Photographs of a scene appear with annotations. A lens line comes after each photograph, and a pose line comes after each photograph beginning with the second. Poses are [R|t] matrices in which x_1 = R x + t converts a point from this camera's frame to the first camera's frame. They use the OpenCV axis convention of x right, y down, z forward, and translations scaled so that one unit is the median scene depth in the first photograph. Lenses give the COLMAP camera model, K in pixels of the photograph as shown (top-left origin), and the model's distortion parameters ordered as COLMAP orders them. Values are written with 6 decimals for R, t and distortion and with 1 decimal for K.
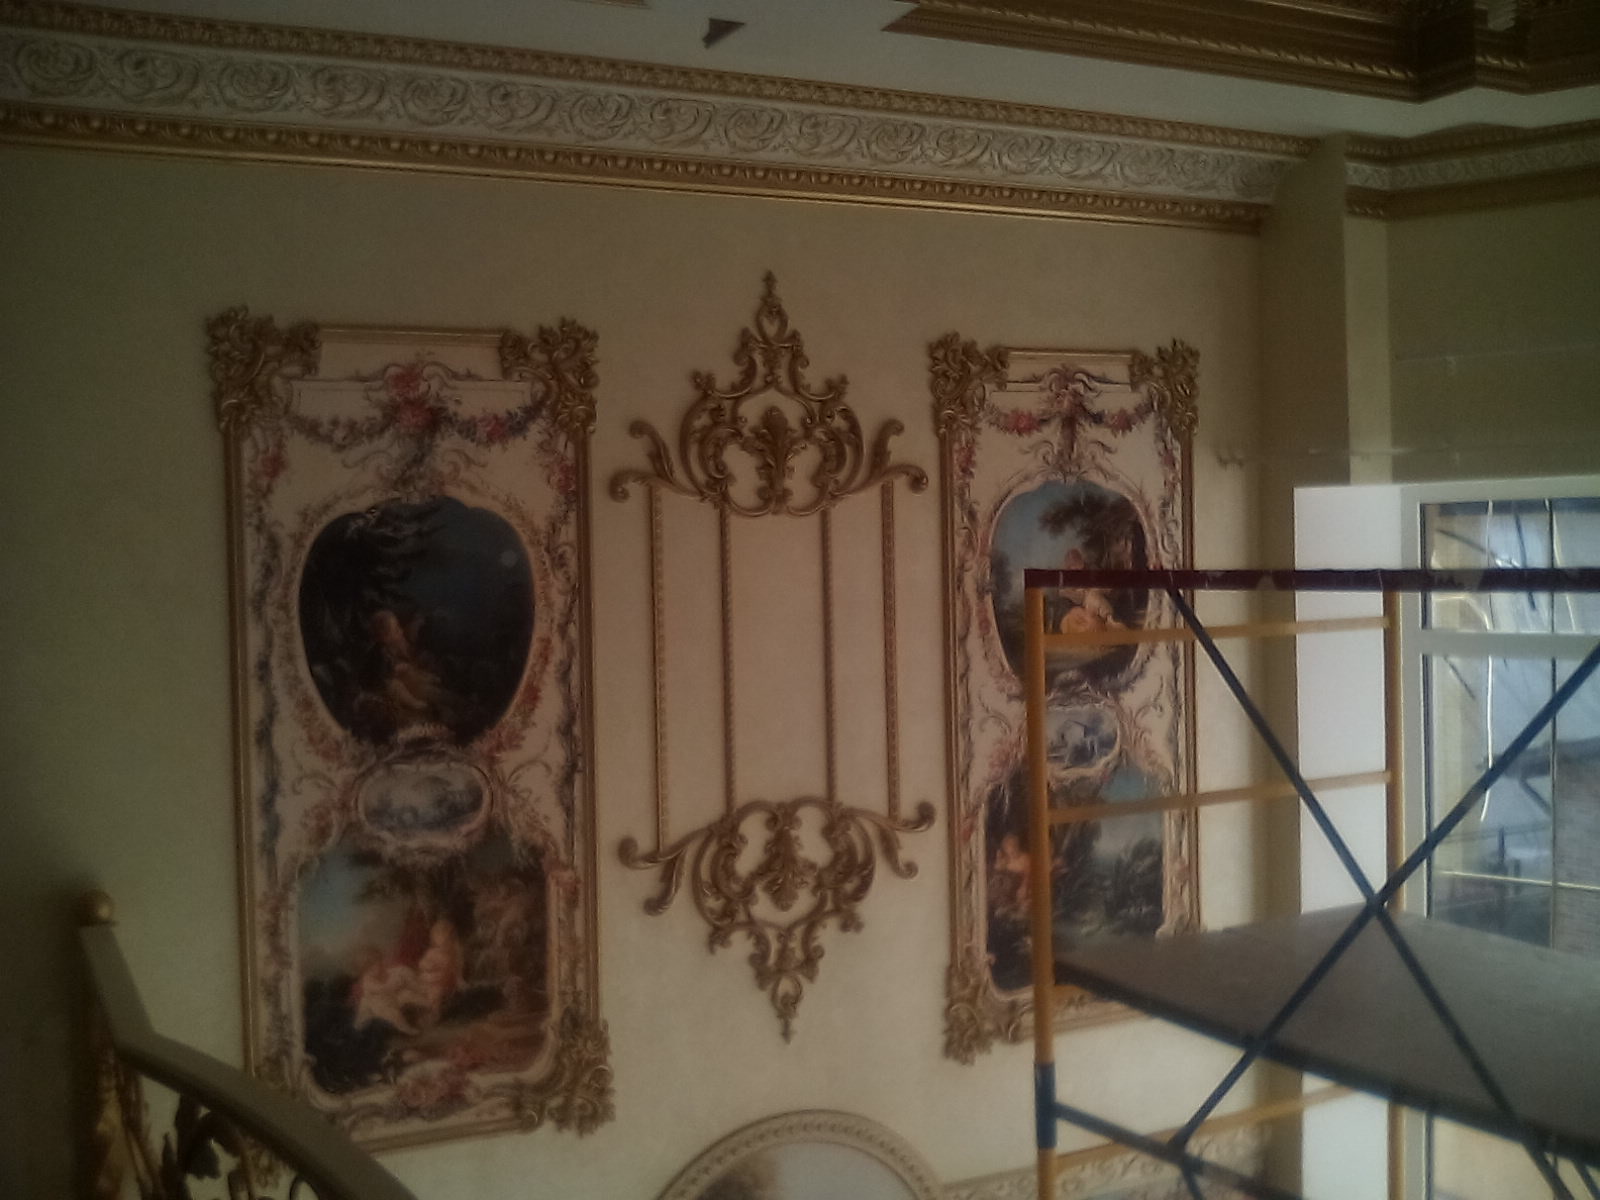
lens RADIAL K [[1778.8, 0, 800.1], [0, 1778.8, 600.0], [0, 0, 1]] dist [0.020950, -0.662360]
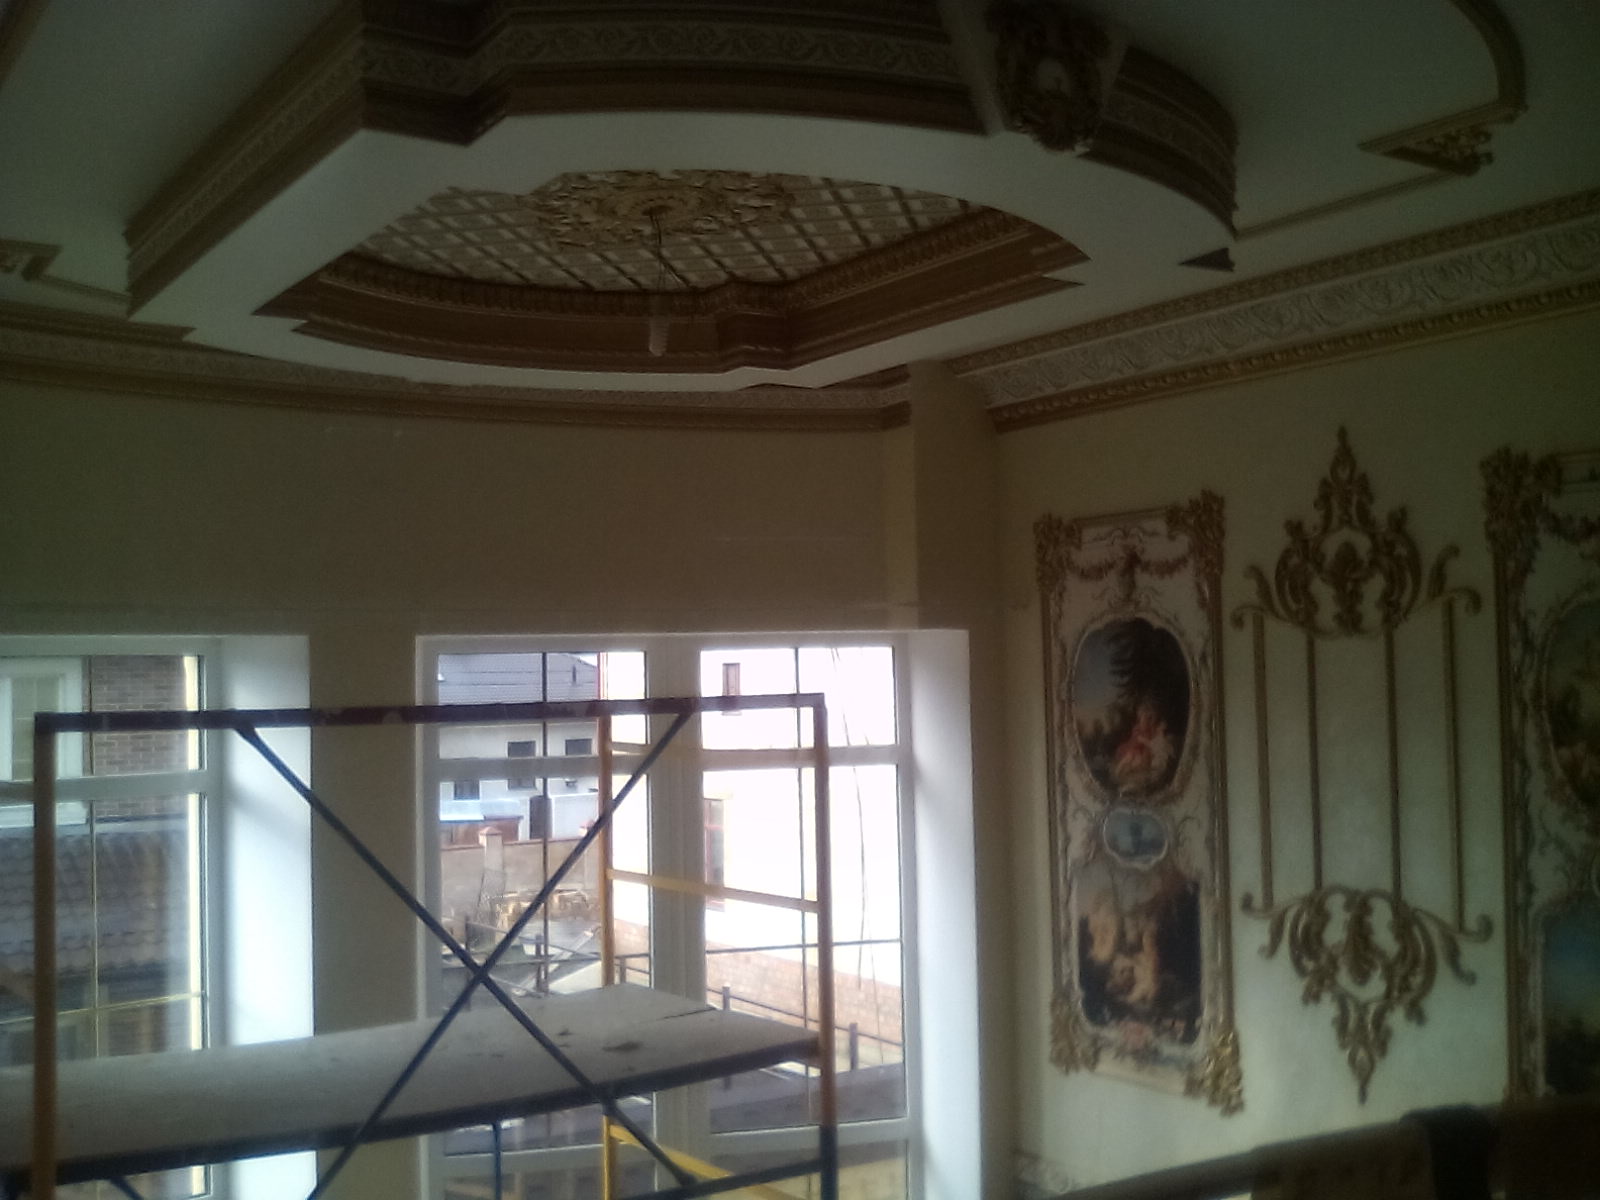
lens RADIAL K [[1778.8, 0, 800.1], [0, 1778.8, 600.0], [0, 0, 1]] dist [0.020950, -0.662360]
pose [[0.061193, -0.011245, -0.998063, 1.109553], [-0.021085, 0.999699, -0.012556, -0.050321], [0.997903, 0.021813, 0.060938, 0.584333]]
